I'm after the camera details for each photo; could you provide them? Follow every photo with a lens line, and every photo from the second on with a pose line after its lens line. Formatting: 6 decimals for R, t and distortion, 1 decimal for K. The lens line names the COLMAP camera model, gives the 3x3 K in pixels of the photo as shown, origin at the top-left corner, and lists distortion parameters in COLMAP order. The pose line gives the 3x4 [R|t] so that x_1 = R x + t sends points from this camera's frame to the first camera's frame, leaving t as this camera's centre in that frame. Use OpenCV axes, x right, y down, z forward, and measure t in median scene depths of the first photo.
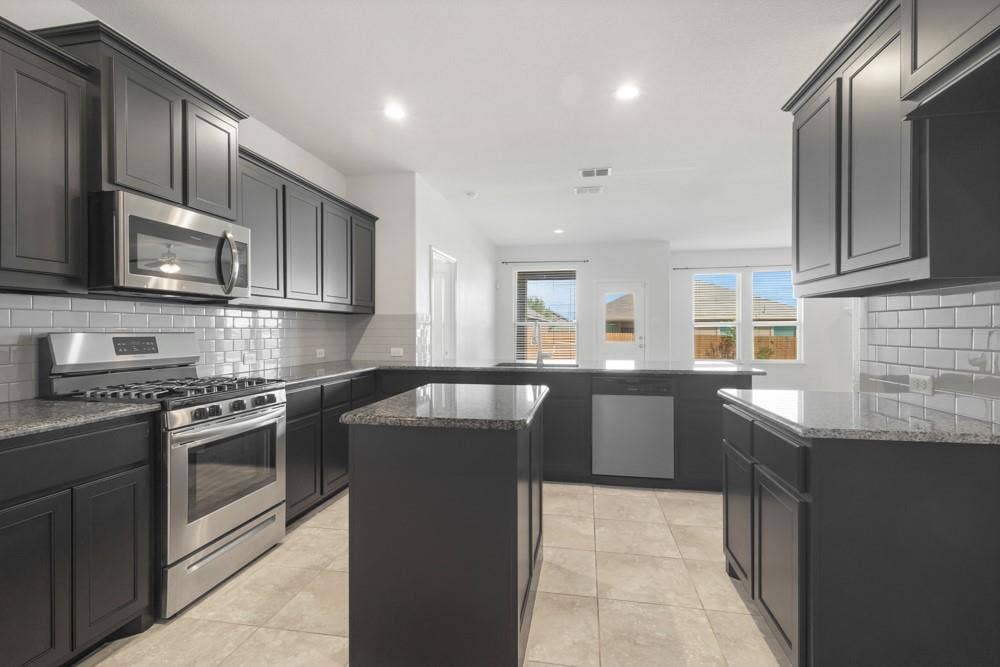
lens RADIAL K [[473.0, 0, 500.0], [0, 473.0, 333.5], [0, 0, 1]] dist [-0.001982, -0.000190]
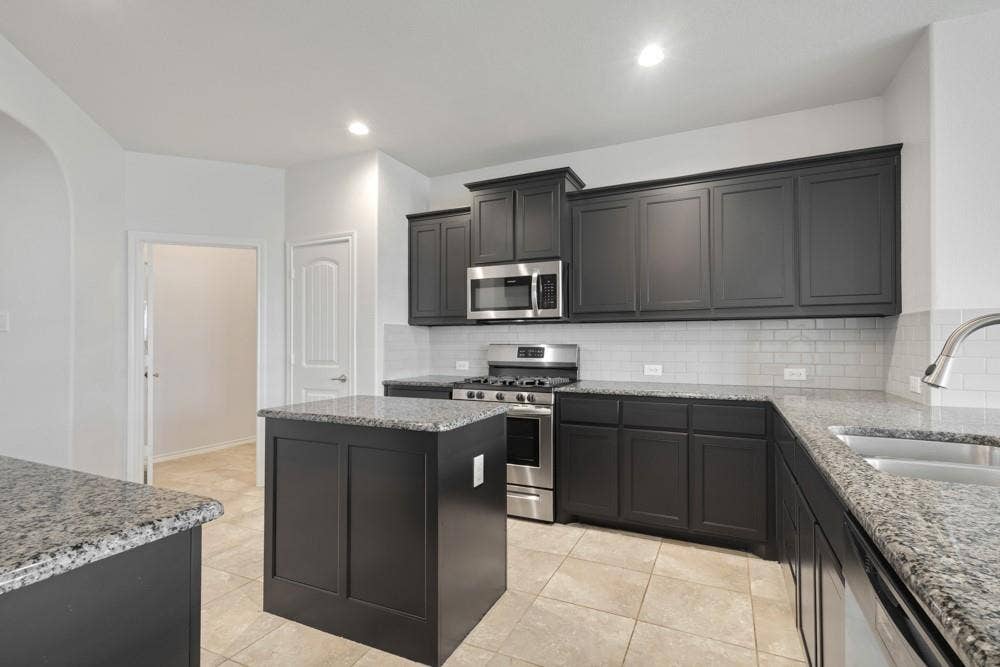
lens RADIAL K [[507.7, 0, 500.0], [0, 507.7, 333.5], [0, 0, 1]] dist [0.051359, -0.000141]
pose [[-0.252078, -0.017716, -0.967545, 0.834373], [-0.007346, 0.999839, -0.016393, -0.008775], [0.967679, 0.002975, -0.252167, 1.247229]]
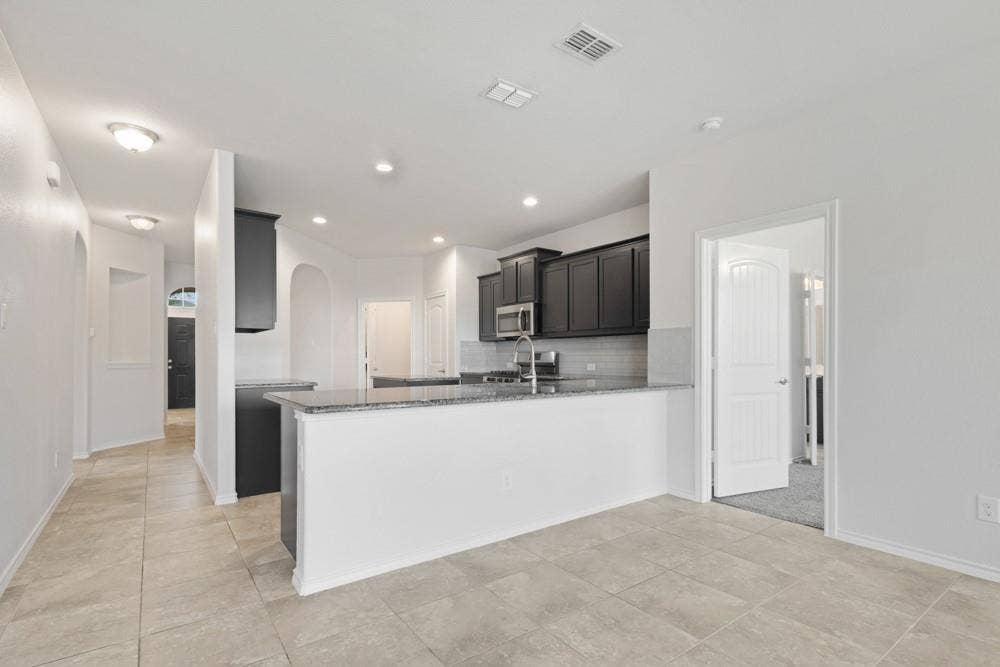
lens RADIAL K [[473.0, 0, 500.0], [0, 473.0, 333.5], [0, 0, 1]] dist [-0.001982, -0.000190]
pose [[-0.693042, -0.027267, -0.720382, 1.130660], [-0.002013, 0.999354, -0.035889, -0.007933], [0.720895, -0.023422, -0.692649, 2.469932]]
